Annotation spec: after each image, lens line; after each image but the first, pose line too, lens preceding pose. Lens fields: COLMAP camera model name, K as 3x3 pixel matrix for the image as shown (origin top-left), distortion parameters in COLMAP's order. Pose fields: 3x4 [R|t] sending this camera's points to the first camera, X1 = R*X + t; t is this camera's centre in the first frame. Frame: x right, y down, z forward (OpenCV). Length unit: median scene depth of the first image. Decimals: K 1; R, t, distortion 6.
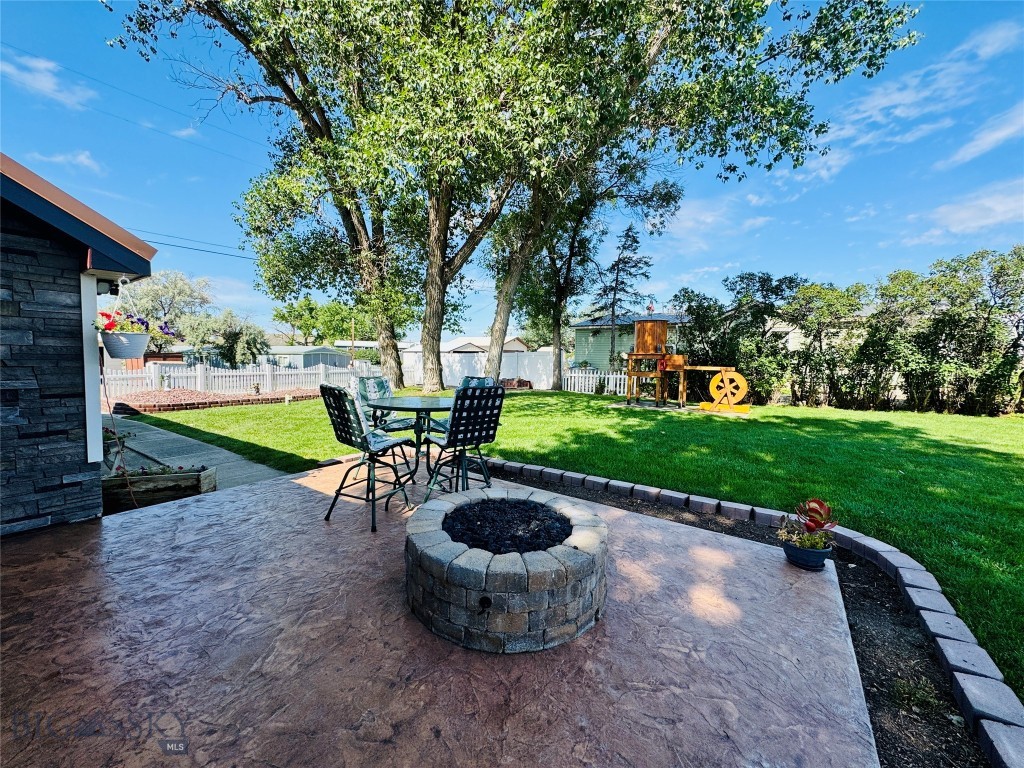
lens RADIAL K [[406.4, 0, 513.6], [0, 406.4, 380.3], [0, 0, 1]] dist [-0.000596, -0.000032]
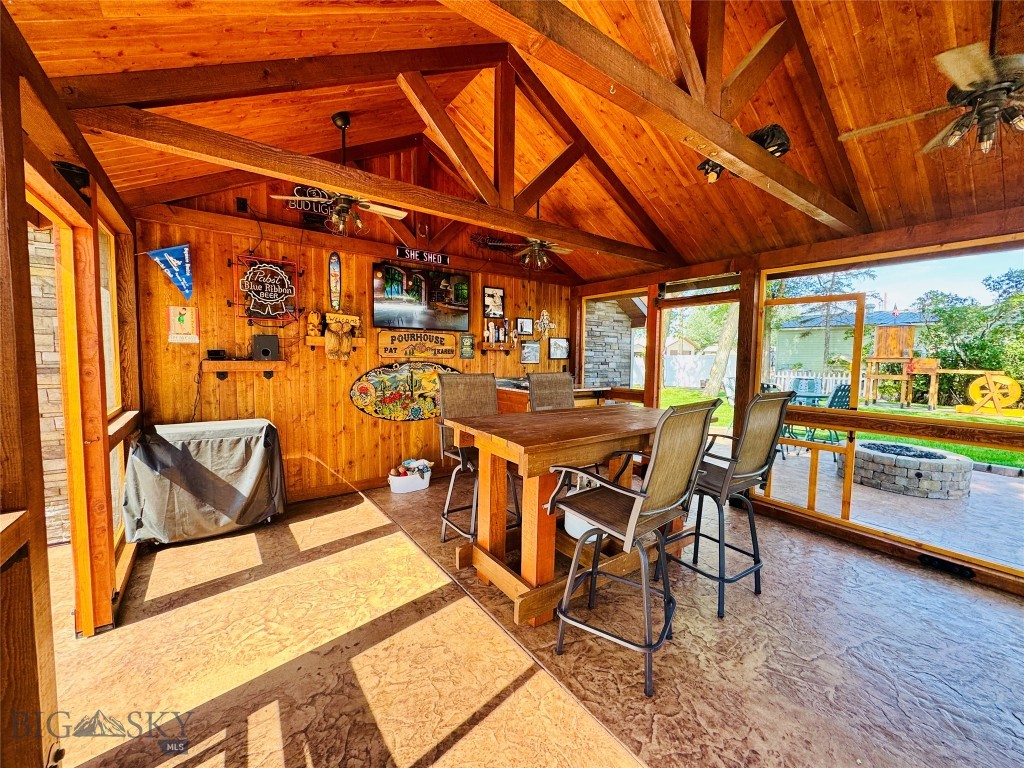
lens RADIAL K [[406.4, 0, 511.0], [0, 406.4, 382.7], [0, 0, 1]] dist [-0.000596, -0.000032]
pose [[0.942187, 0.020180, -0.334478, -0.244684], [-0.016764, 0.999774, 0.013098, 0.003167], [0.334667, -0.006733, 0.942312, -0.323703]]
